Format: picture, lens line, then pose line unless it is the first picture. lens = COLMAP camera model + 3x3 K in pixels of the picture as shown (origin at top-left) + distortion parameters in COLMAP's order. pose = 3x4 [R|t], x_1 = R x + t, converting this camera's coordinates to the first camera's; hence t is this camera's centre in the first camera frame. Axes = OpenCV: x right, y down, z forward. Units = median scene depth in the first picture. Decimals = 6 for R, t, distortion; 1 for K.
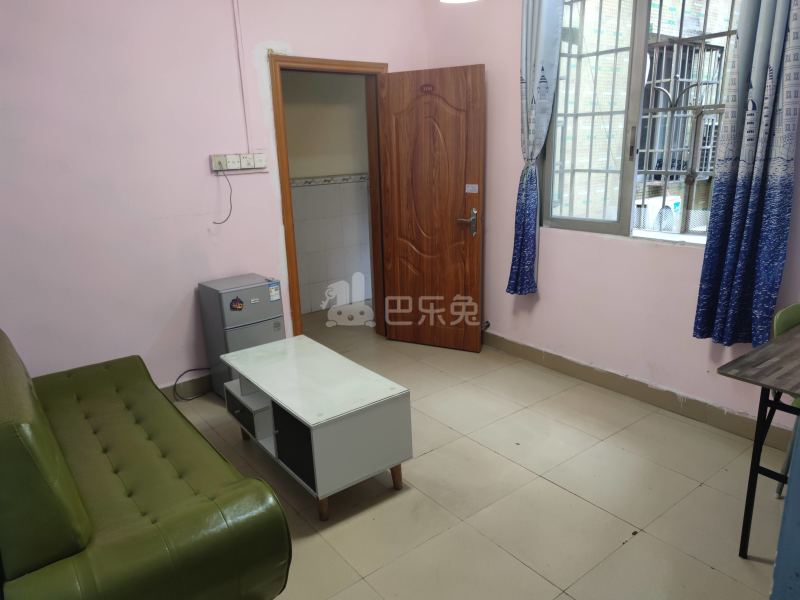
lens RADIAL K [[560.4, 0, 400.5], [0, 560.4, 298.6], [0, 0, 1]] dist [0.032020, -0.009813]
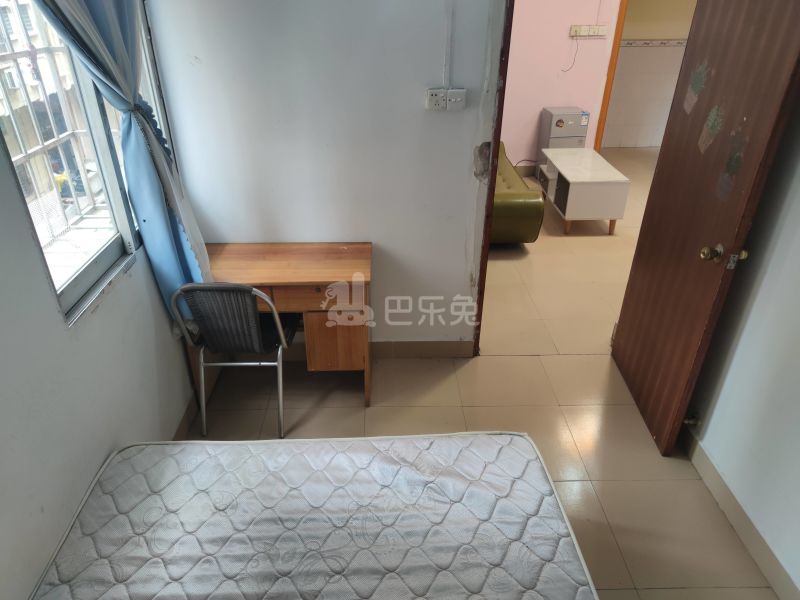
lens RADIAL K [[560.4, 0, 396.8], [0, 560.4, 307.2], [0, 0, 1]] dist [0.032020, -0.009813]
pose [[0.803022, 0.327223, -0.498078, 0.331941], [-0.181443, 0.930336, 0.318674, 0.071317], [0.567657, -0.165529, 0.806452, -0.726196]]
